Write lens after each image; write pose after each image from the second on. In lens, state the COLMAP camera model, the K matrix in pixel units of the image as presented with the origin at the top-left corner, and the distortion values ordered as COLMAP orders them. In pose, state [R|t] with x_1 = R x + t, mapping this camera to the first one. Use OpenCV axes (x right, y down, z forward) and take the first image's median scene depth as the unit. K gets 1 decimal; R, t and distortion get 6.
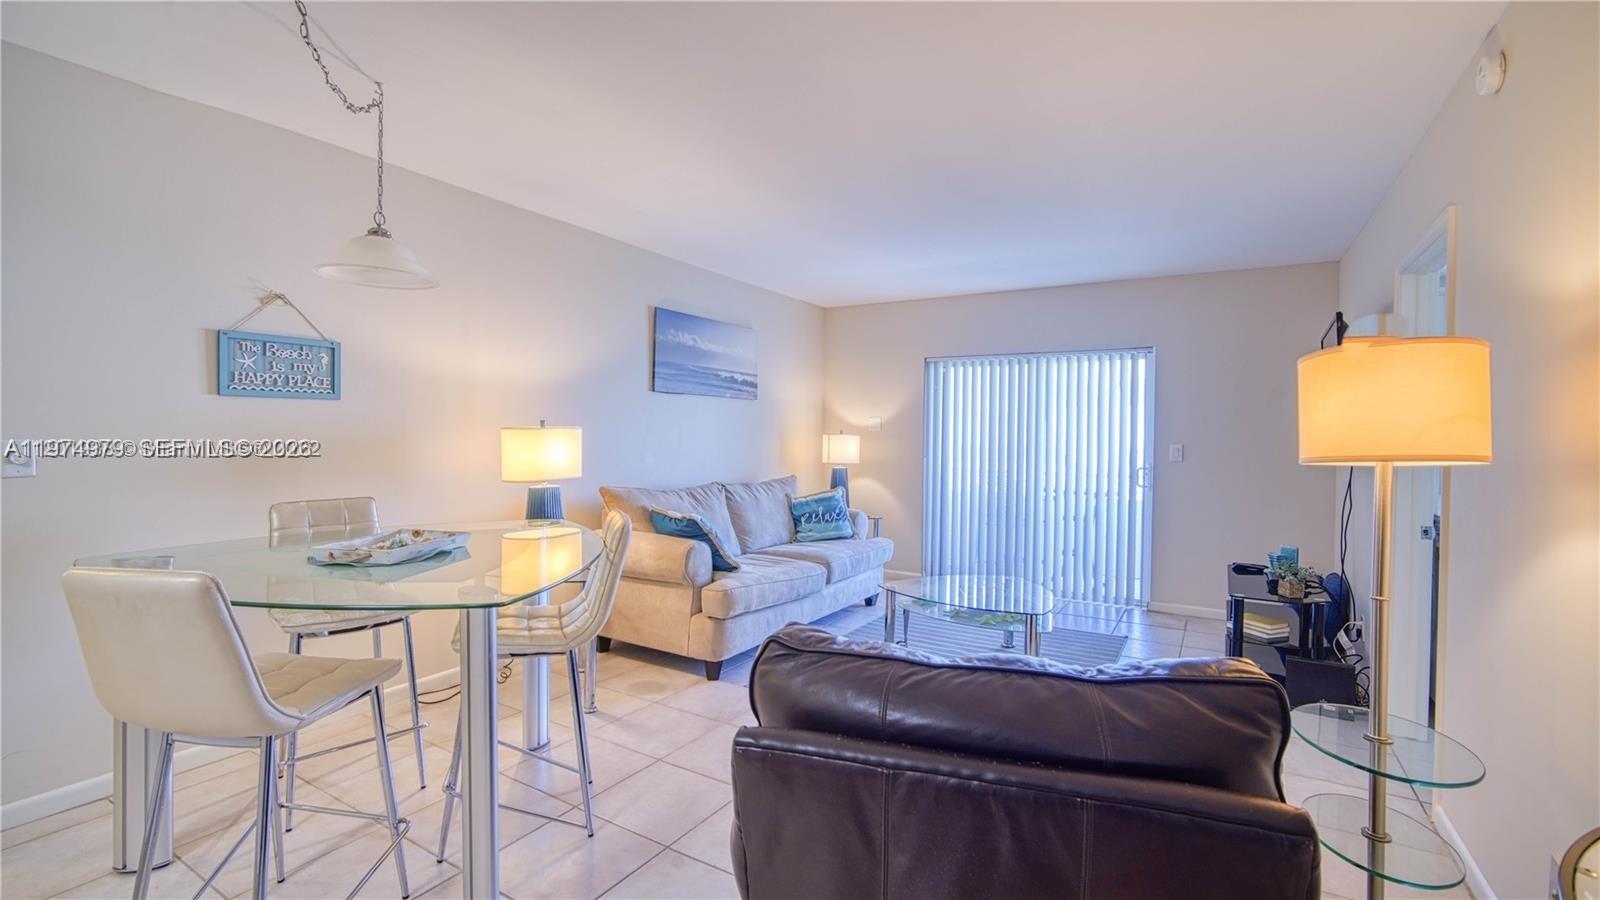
lens RADIAL K [[702.3, 0, 788.5], [0, 702.3, 438.8], [0, 0, 1]] dist [-0.011513, 0.002713]
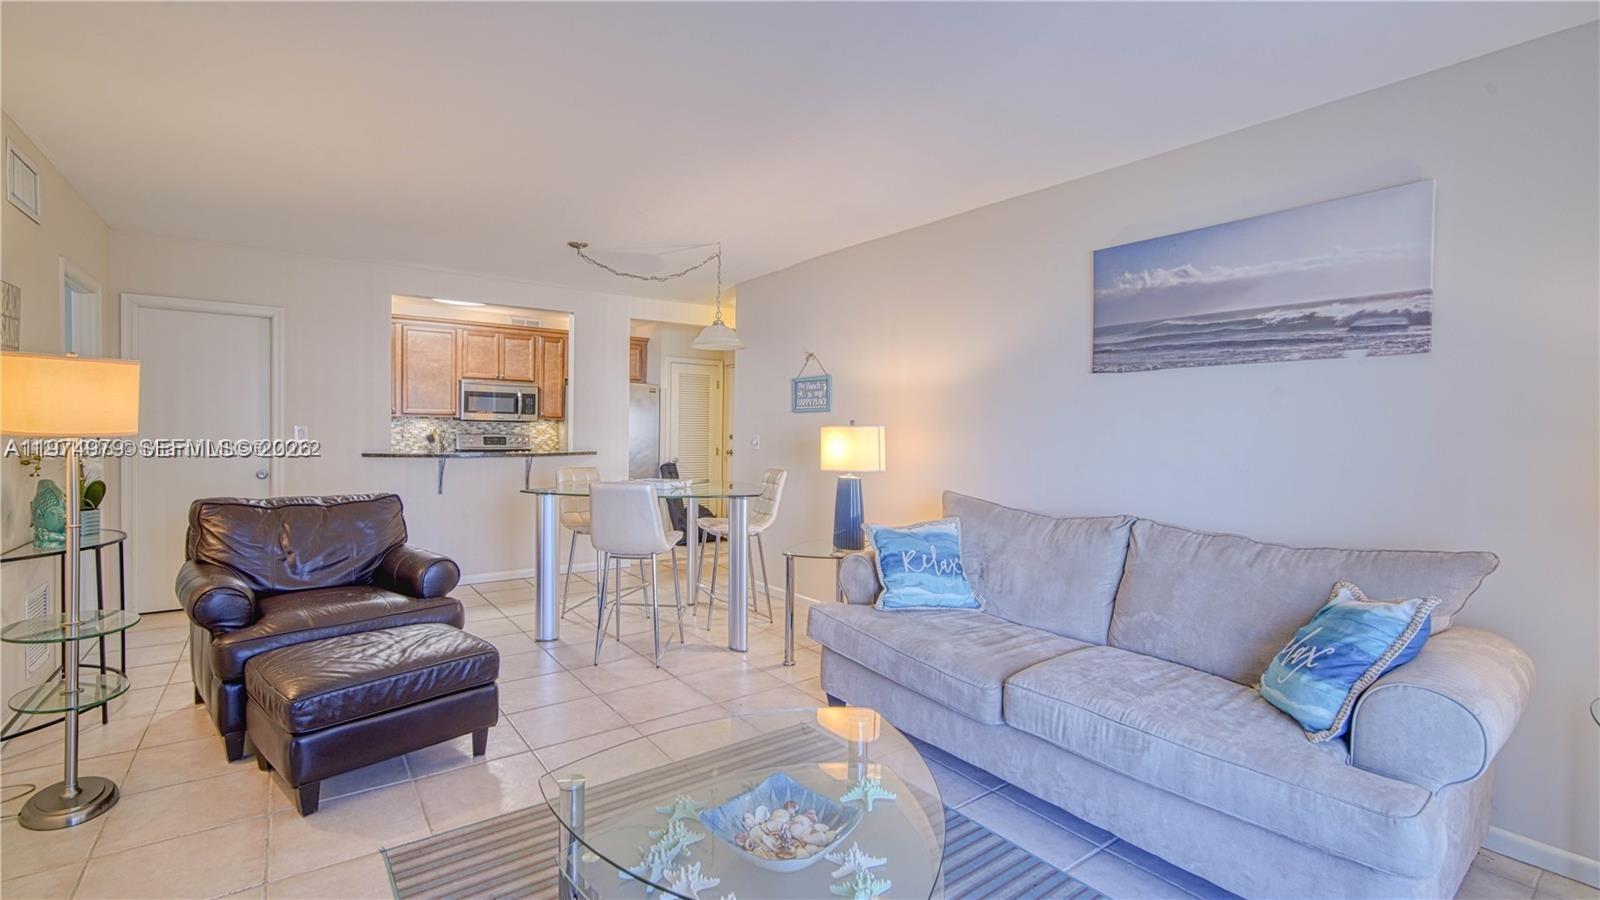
lens RADIAL K [[702.3, 0, 799.6], [0, 702.3, 443.3], [0, 0, 1]] dist [-0.011513, 0.002713]
pose [[-0.362336, -0.000063, -0.932047, 0.553872], [-0.022677, 0.999705, 0.008748, 0.002371], [0.931772, 0.024306, -0.362231, 0.970492]]
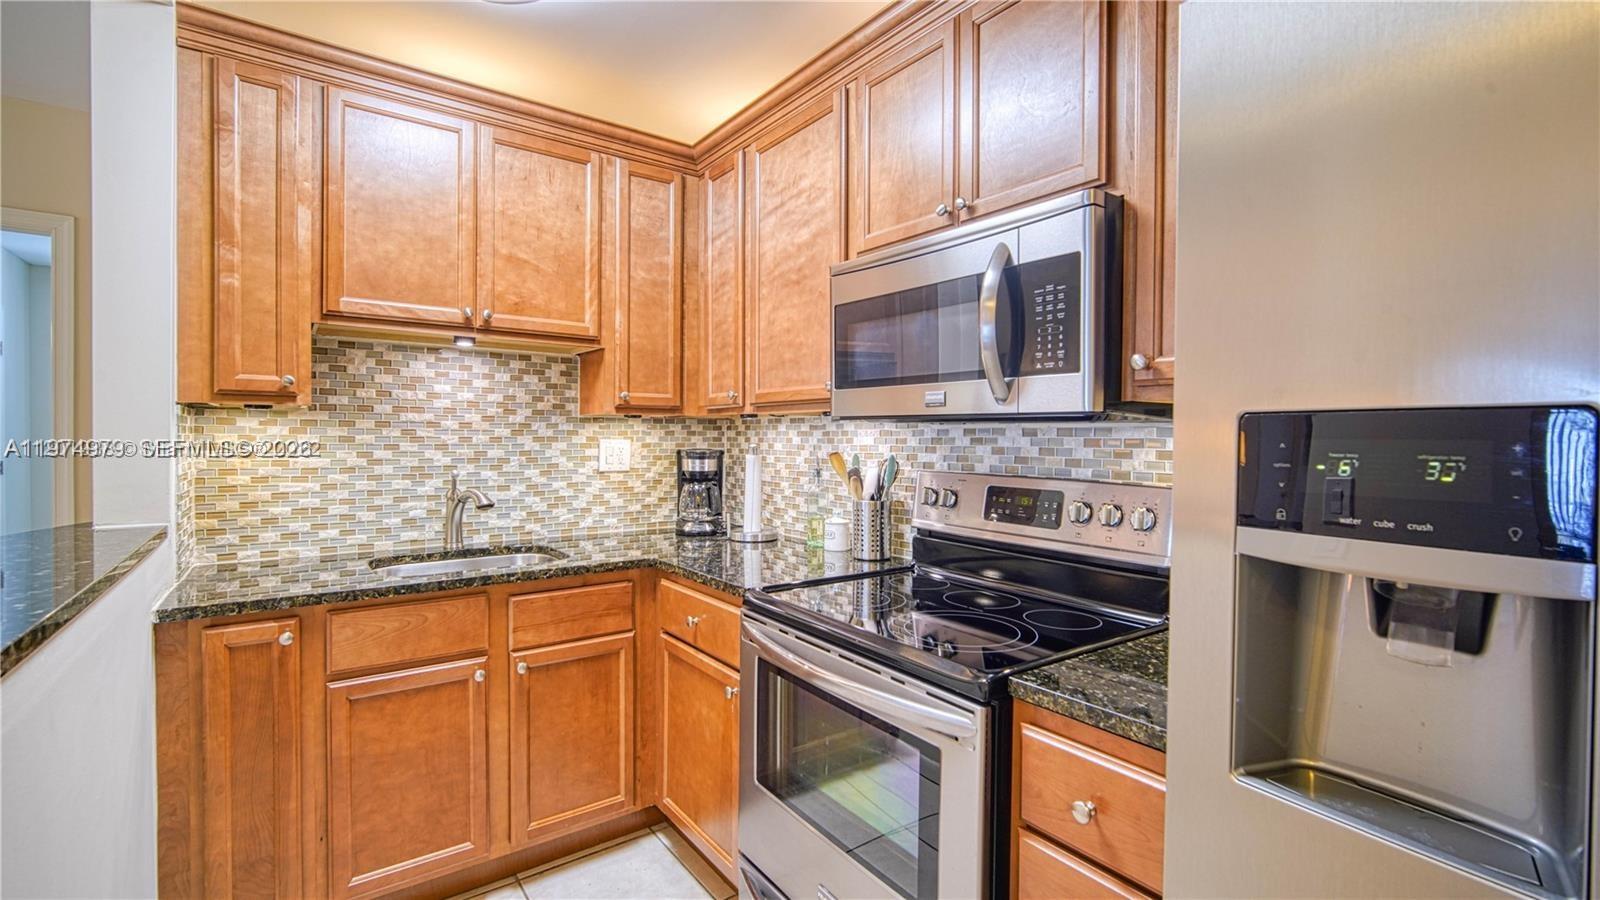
lens RADIAL K [[702.3, 0, 808.6], [0, 702.3, 446.9], [0, 0, 1]] dist [-0.011513, 0.002713]
pose [[-0.932940, -0.022609, 0.359320, -0.692160], [-0.014617, 0.999582, 0.024943, -0.011426], [-0.359734, 0.018018, -0.932881, 0.134637]]
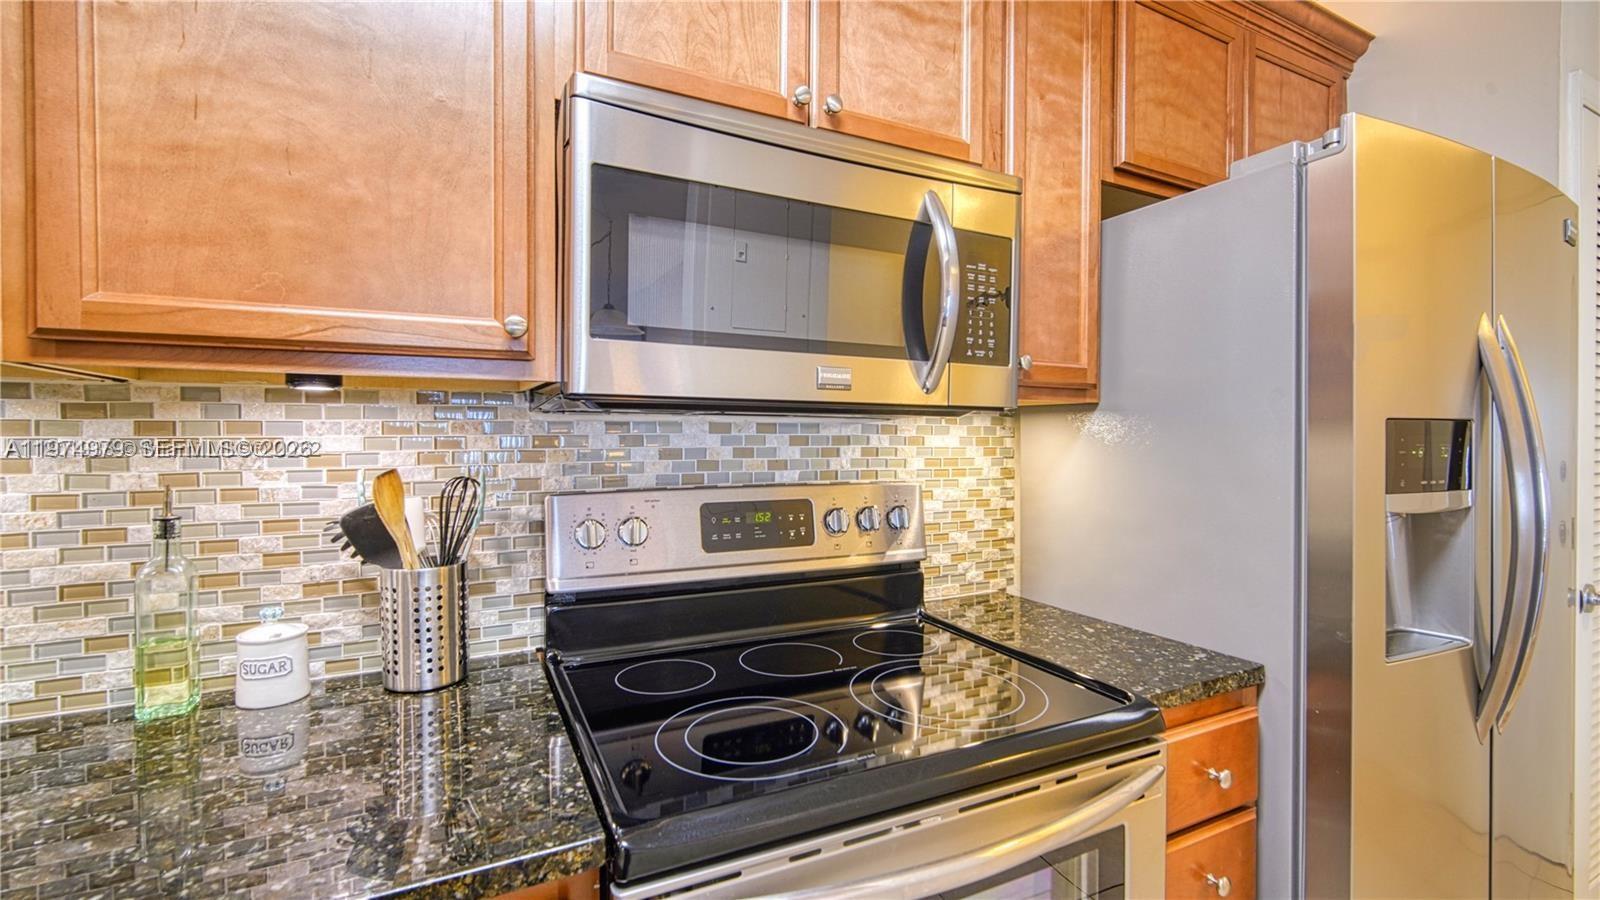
lens RADIAL K [[702.3, 0, 793.8], [0, 702.3, 444.3], [0, 0, 1]] dist [-0.011513, 0.002713]
pose [[-0.503534, 0.000741, -0.863975, -0.436259], [-0.011462, 0.999906, 0.007537, -0.007418], [0.863900, 0.013698, -0.503478, -0.088915]]
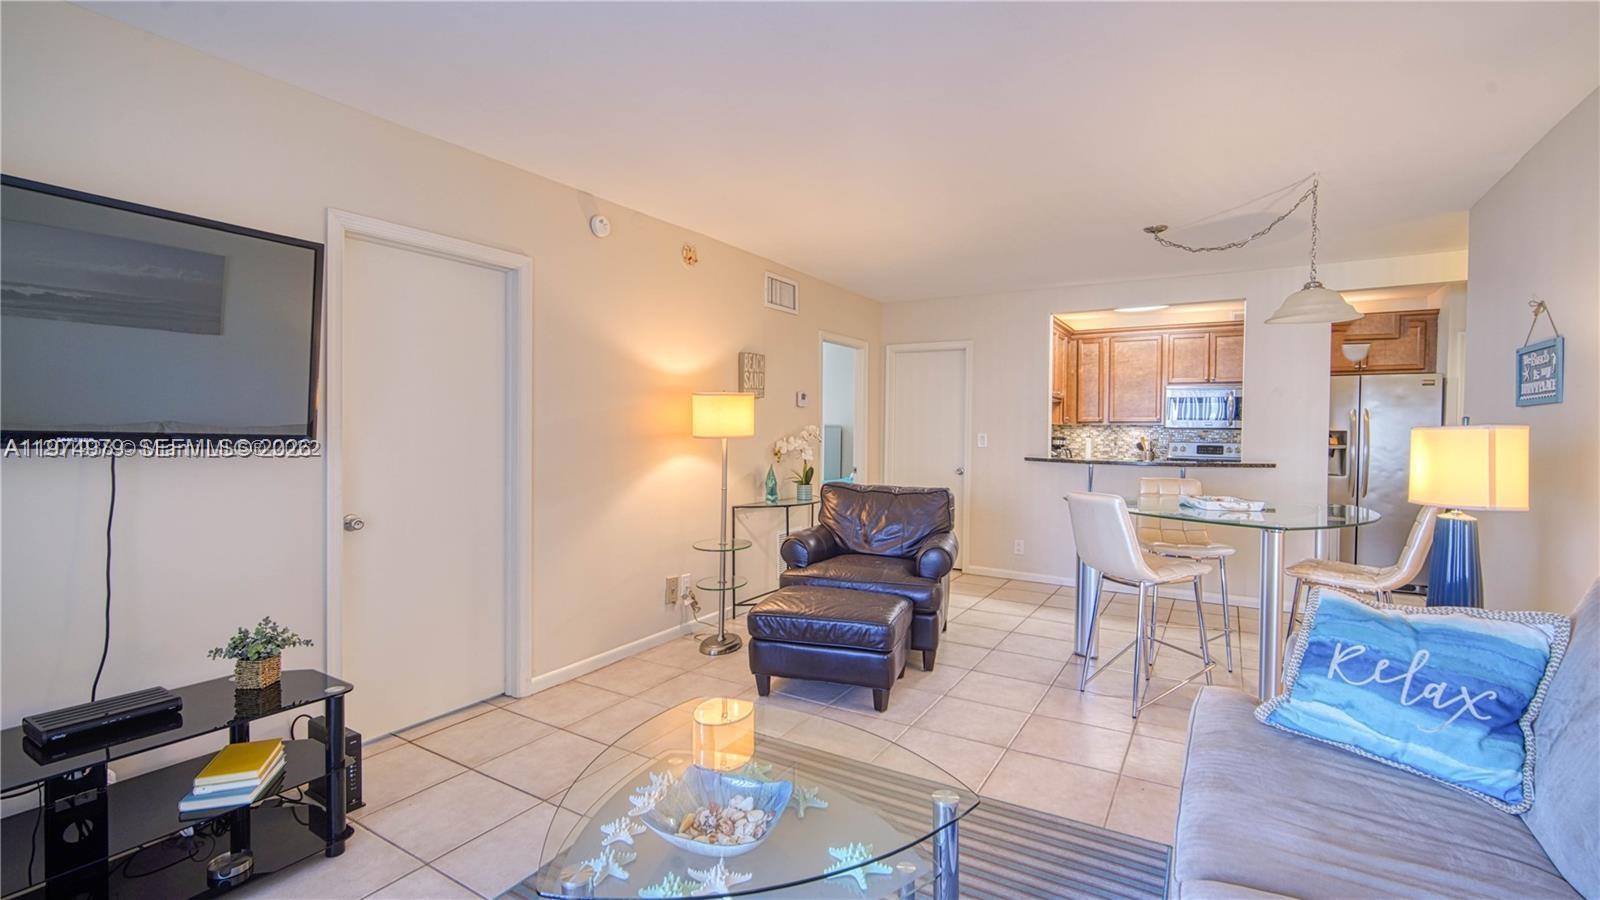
lens RADIAL K [[702.3, 0, 795.9], [0, 702.3, 442.3], [0, 0, 1]] dist [-0.011513, 0.002713]
pose [[-0.999672, -0.021335, -0.014189, 0.209216], [-0.021647, 0.999520, 0.022182, -0.002958], [0.013709, 0.022482, -0.999653, 1.193513]]
